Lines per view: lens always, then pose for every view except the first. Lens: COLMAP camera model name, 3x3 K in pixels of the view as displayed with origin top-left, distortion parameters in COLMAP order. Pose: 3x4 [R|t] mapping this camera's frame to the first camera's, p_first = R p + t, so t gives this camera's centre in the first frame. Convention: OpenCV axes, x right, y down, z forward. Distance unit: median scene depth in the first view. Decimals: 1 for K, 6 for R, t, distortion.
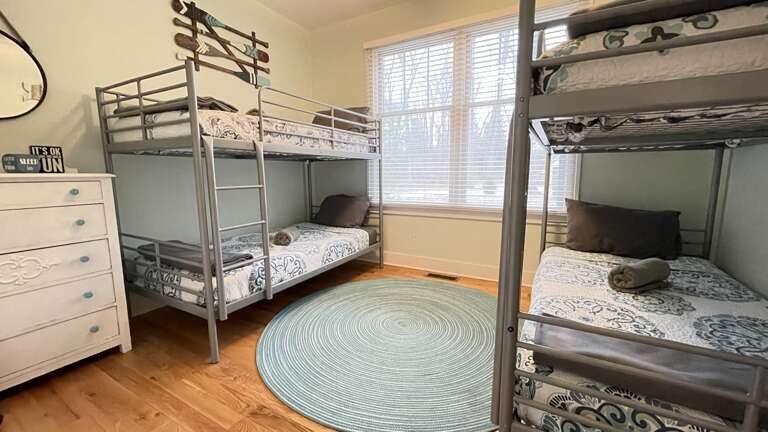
lens RADIAL K [[311.3, 0, 384.0], [0, 311.3, 216.0], [0, 0, 1]] dist [-0.005614, -0.000155]
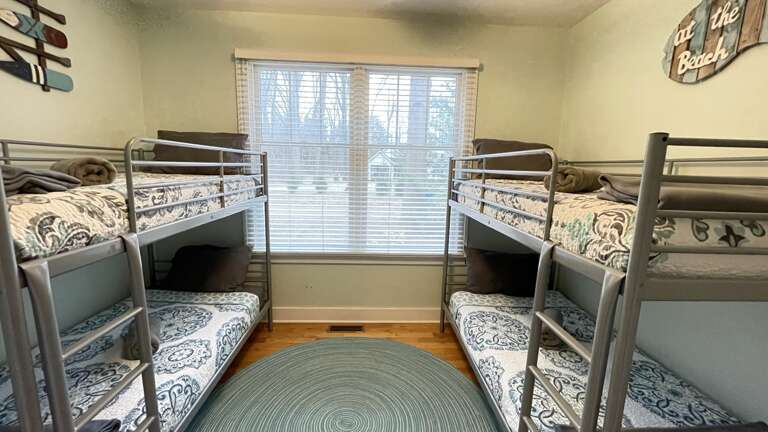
lens RADIAL K [[311.3, 0, 384.0], [0, 311.3, 216.0], [0, 0, 1]] dist [-0.005614, -0.000155]
pose [[0.849109, -0.055284, 0.525317, -0.198090], [0.040473, 0.998394, 0.039650, -0.182047], [-0.526665, -0.012406, 0.849982, 0.169559]]
